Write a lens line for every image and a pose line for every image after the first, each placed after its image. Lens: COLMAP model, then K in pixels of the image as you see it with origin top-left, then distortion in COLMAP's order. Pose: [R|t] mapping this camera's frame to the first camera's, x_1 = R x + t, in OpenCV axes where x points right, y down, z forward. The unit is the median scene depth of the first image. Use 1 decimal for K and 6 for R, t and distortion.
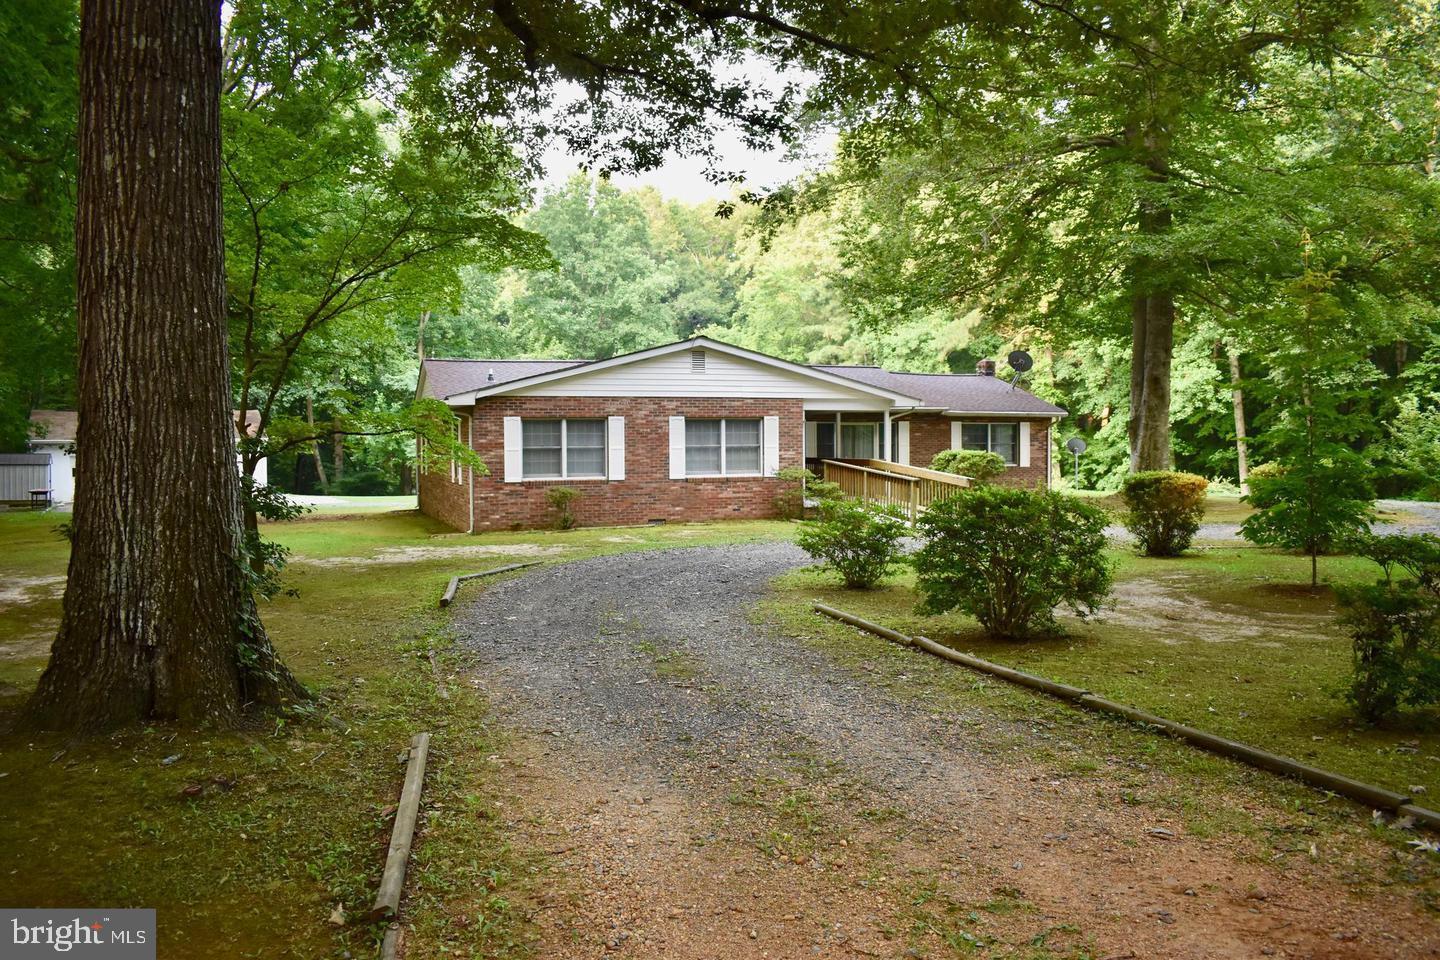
lens RADIAL K [[1147.3, 0, 713.6], [0, 1147.3, 479.0], [0, 0, 1]] dist [-0.082128, 0.015141]
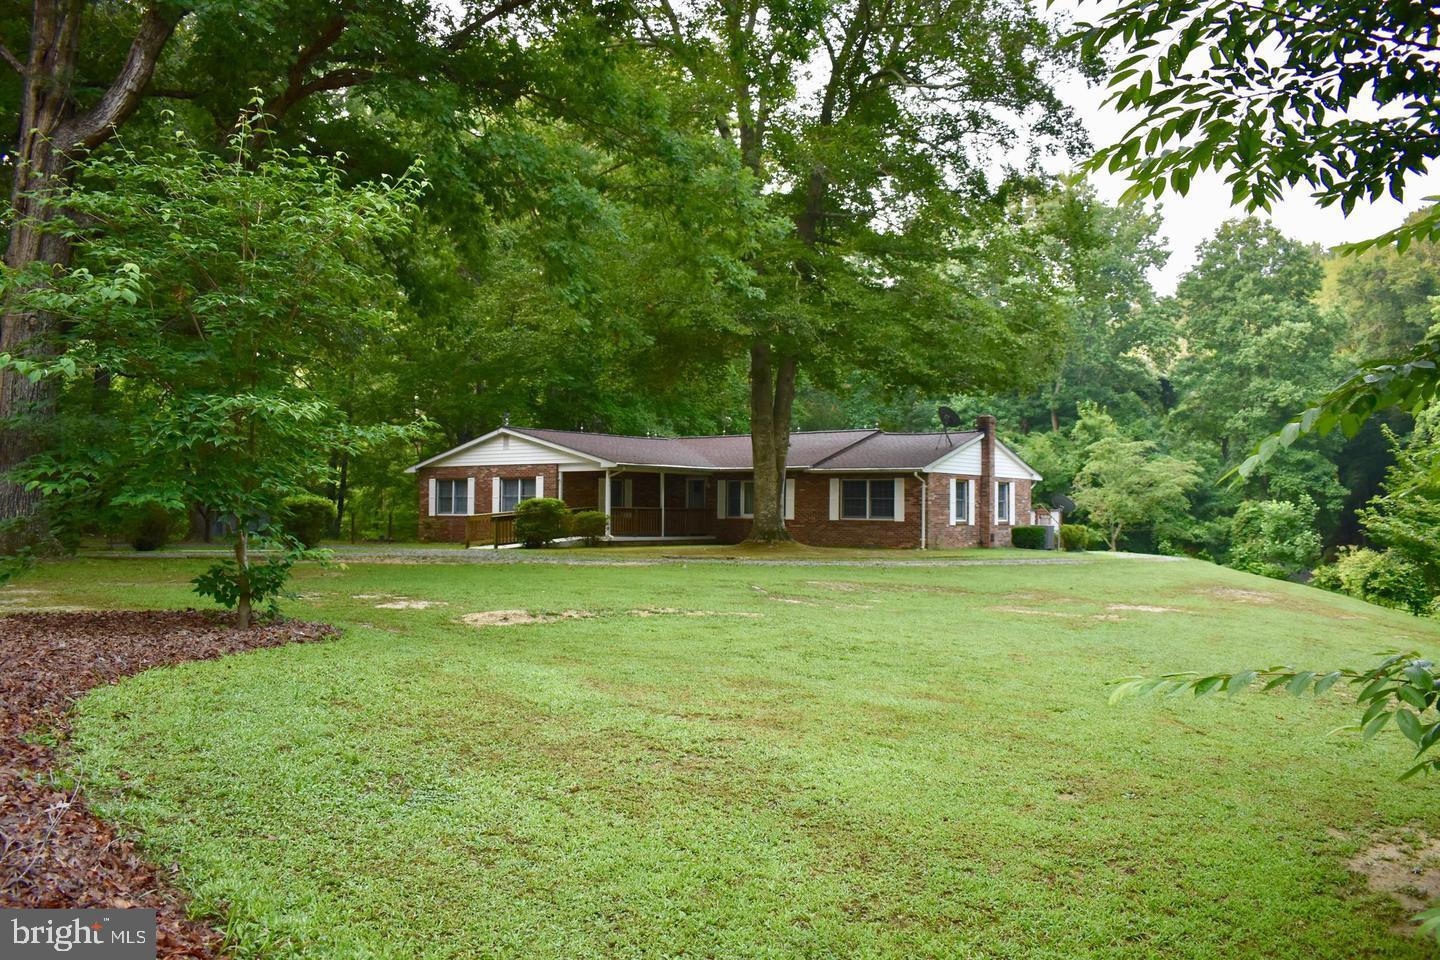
lens RADIAL K [[1147.3, 0, 725.6], [0, 1147.3, 467.3], [0, 0, 1]] dist [-0.082128, 0.015141]
pose [[0.511535, -0.011618, -0.859184, 1.494364], [-0.034995, 0.998797, -0.034341, -0.026085], [0.858549, 0.047634, 0.510513, 0.476180]]
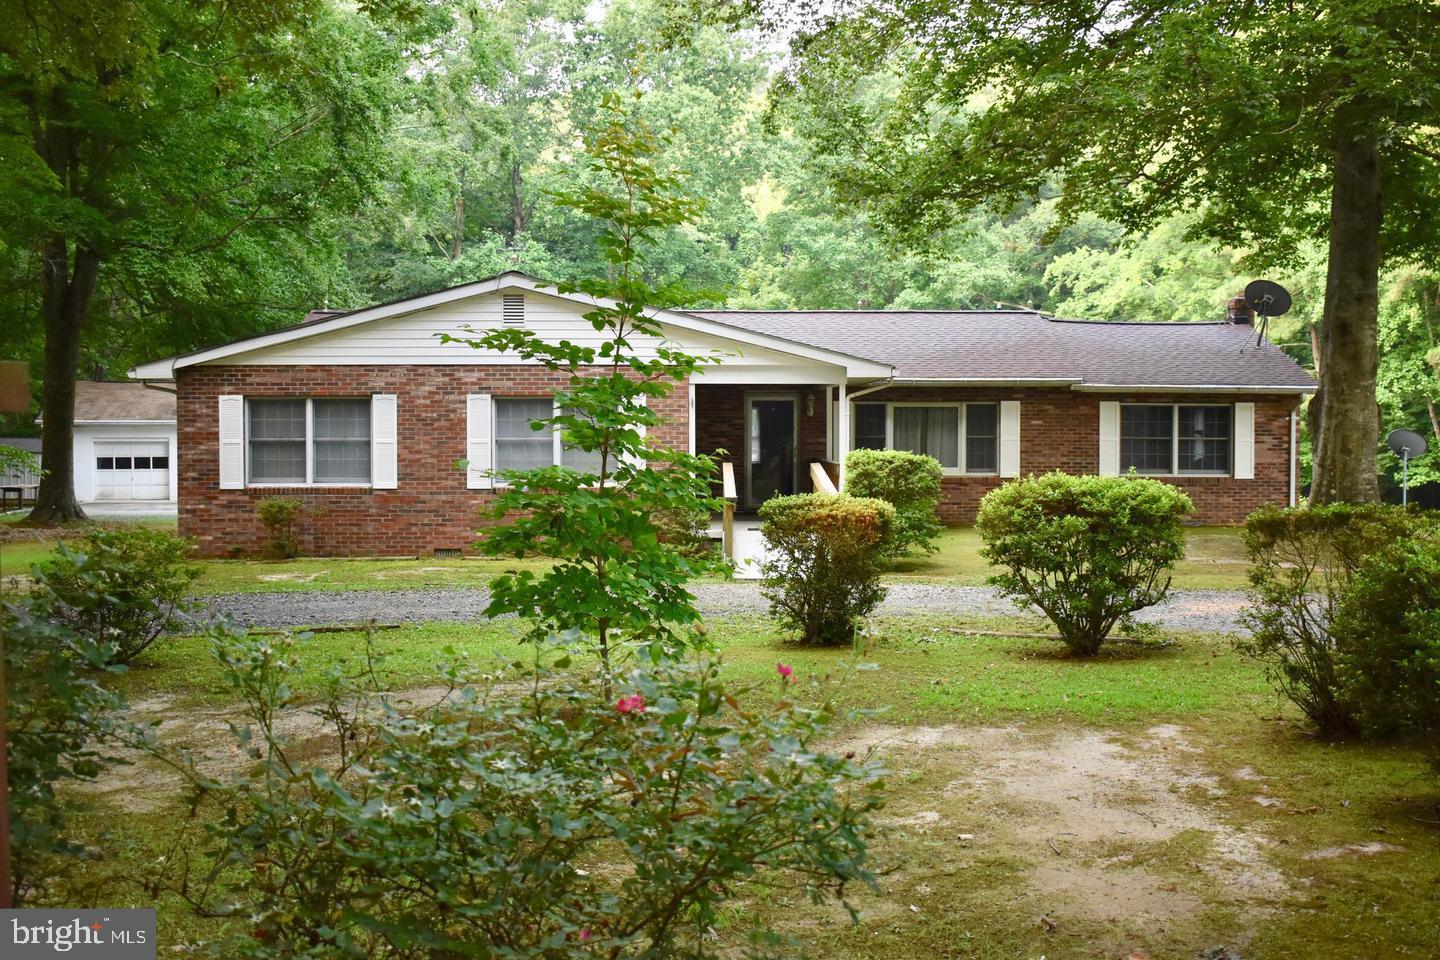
lens RADIAL K [[1728.1, 0, 722.6], [0, 1728.1, 479.3], [0, 0, 1]] dist [-0.090481, 0.000000]
pose [[0.941110, 0.016617, -0.337693, 0.442564], [-0.017679, 0.999844, -0.000070, -0.007984], [0.337639, 0.006037, 0.941256, 0.113832]]
